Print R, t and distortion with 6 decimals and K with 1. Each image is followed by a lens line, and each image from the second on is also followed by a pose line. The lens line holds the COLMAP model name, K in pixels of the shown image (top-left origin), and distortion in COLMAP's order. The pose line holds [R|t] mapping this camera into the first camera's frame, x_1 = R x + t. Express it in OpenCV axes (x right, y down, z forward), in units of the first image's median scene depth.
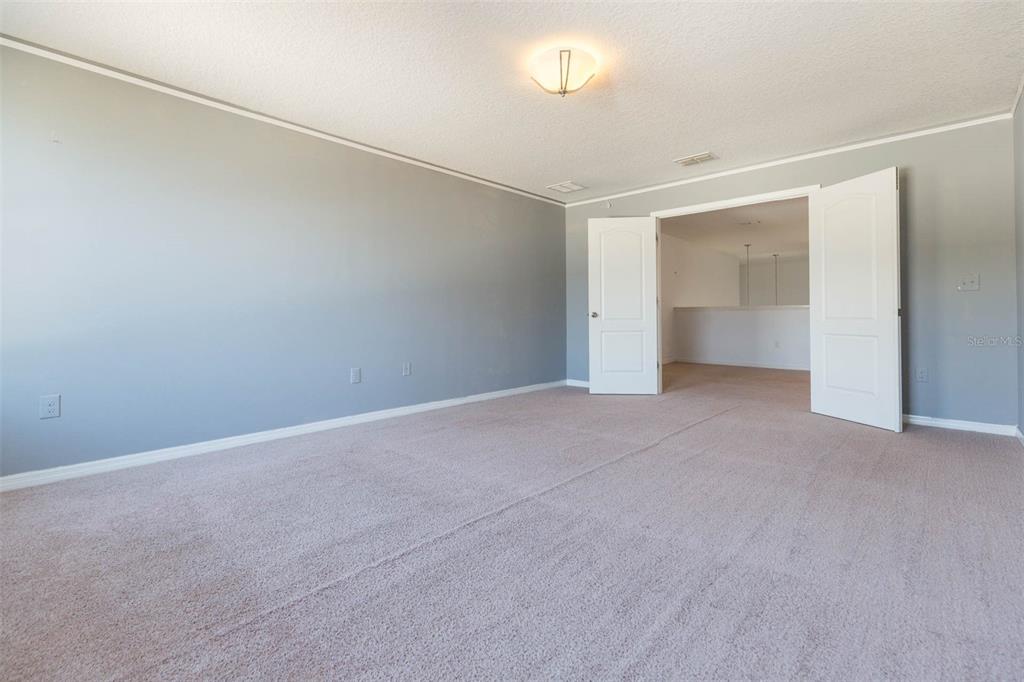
lens RADIAL K [[463.7, 0, 516.3], [0, 463.7, 319.1], [0, 0, 1]] dist [0.007807, -0.000399]
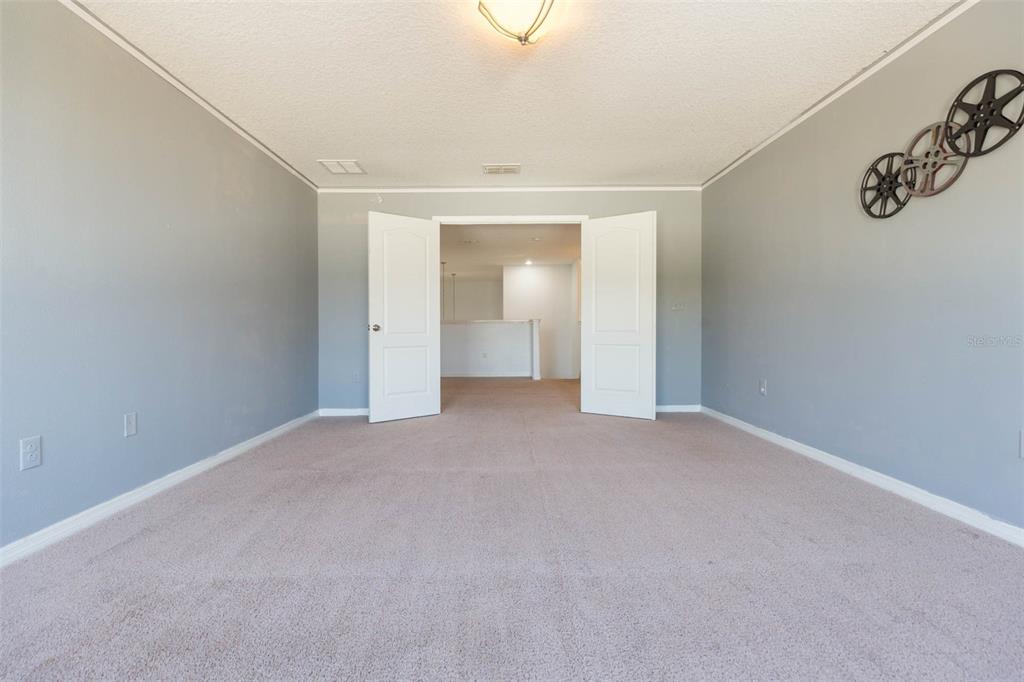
lens RADIAL K [[467.0, 0, 516.9], [0, 467.0, 336.5], [0, 0, 1]] dist [0.000377, 0.000121]
pose [[0.735881, -0.010990, 0.677021, -0.214731], [0.006327, 0.999936, 0.009355, -0.000087], [-0.677081, -0.002601, 0.735904, 0.211379]]
